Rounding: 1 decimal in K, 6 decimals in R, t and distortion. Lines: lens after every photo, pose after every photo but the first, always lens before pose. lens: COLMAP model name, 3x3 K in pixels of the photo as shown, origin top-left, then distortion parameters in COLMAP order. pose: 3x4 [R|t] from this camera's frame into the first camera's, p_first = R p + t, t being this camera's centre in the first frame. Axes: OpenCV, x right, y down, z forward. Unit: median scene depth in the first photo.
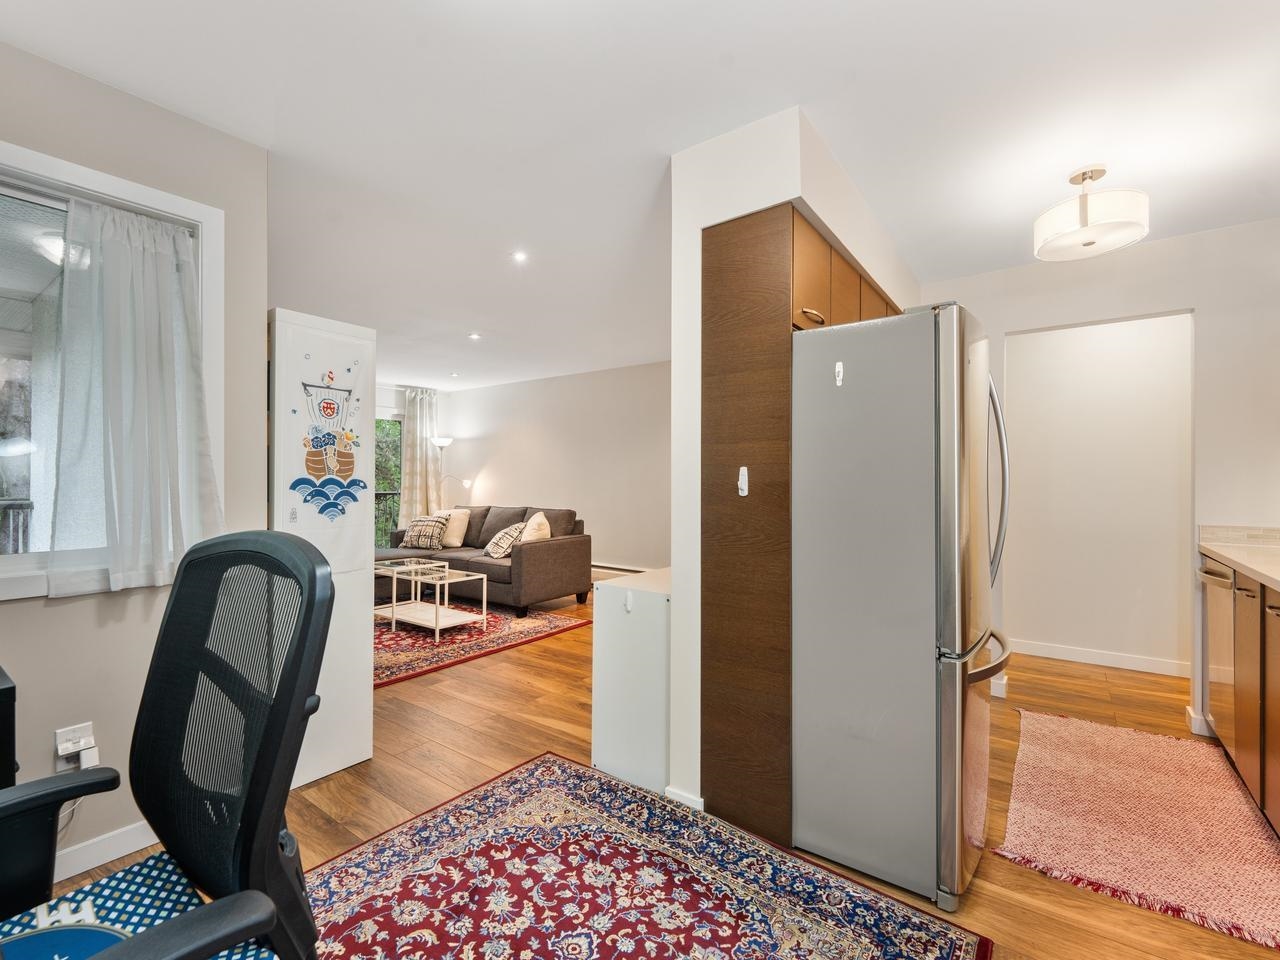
lens RADIAL K [[582.4, 0, 640.0], [0, 582.4, 480.0], [0, 0, 1]] dist [-0.001243, 0.008485]
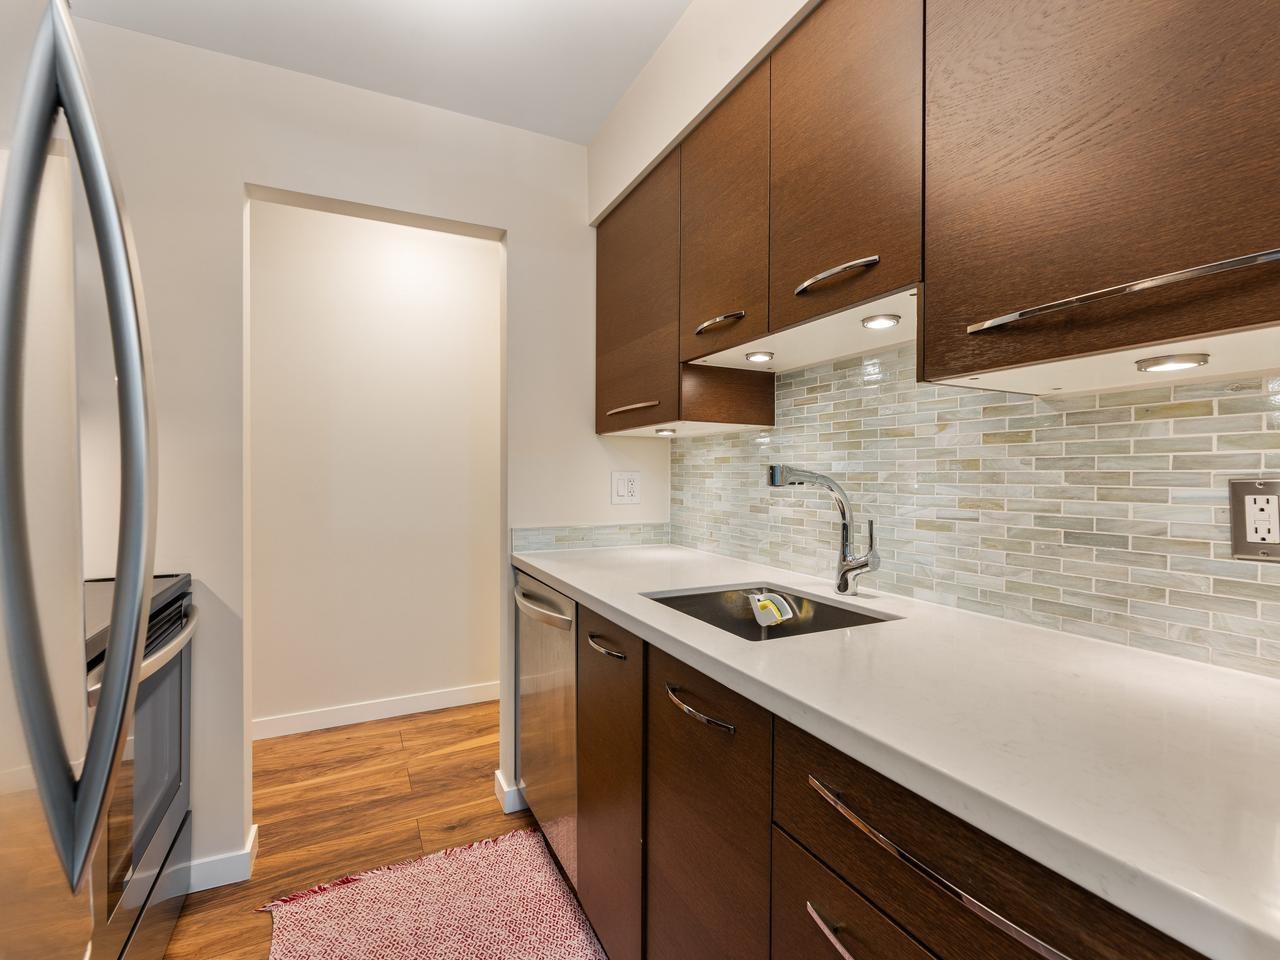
lens RADIAL K [[582.4, 0, 640.0], [0, 582.4, 480.0], [0, 0, 1]] dist [-0.001243, 0.008485]
pose [[0.463020, -0.009935, 0.886292, 0.368938], [-0.003941, 0.999904, 0.013267, 0.004182], [-0.886339, -0.009636, 0.462936, 0.506079]]
